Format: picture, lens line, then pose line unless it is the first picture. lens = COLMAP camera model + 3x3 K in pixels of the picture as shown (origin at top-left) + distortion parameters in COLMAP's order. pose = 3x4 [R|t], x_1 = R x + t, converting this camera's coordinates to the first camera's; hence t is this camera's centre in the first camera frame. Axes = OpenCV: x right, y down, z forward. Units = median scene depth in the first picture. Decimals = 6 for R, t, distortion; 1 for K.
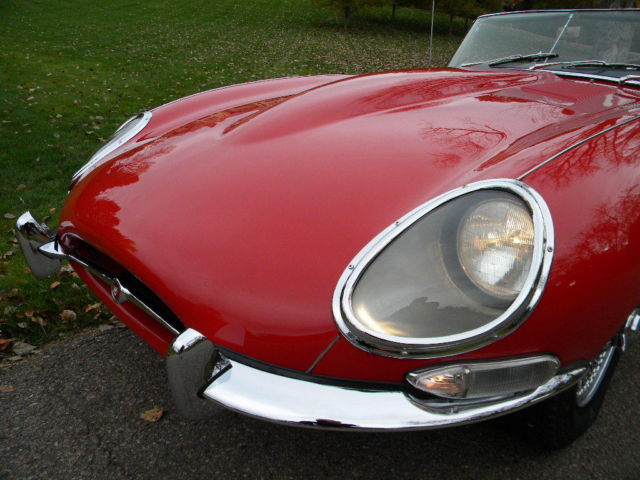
lens RADIAL K [[530.8, 0, 321.6], [0, 530.8, 236.6], [0, 0, 1]] dist [-0.164438, 0.120672]
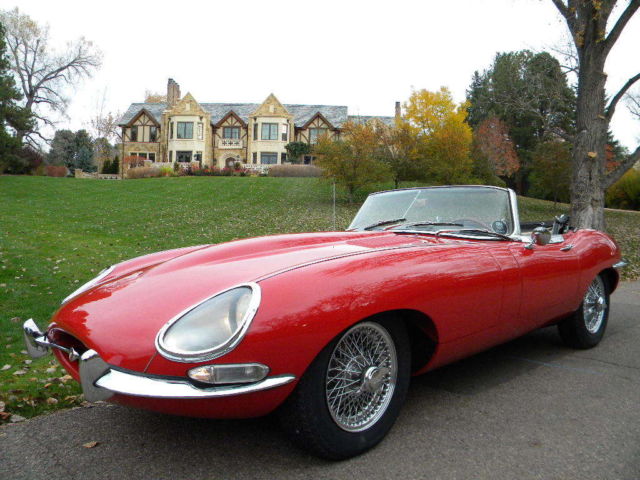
lens RADIAL K [[530.8, 0, 322.1], [0, 530.8, 237.1], [0, 0, 1]] dist [-0.164438, 0.120672]
pose [[0.998642, -0.036665, -0.037012, 0.354008], [0.023158, 0.948794, -0.315047, 0.188919], [0.046667, 0.313762, 0.948354, -0.493907]]
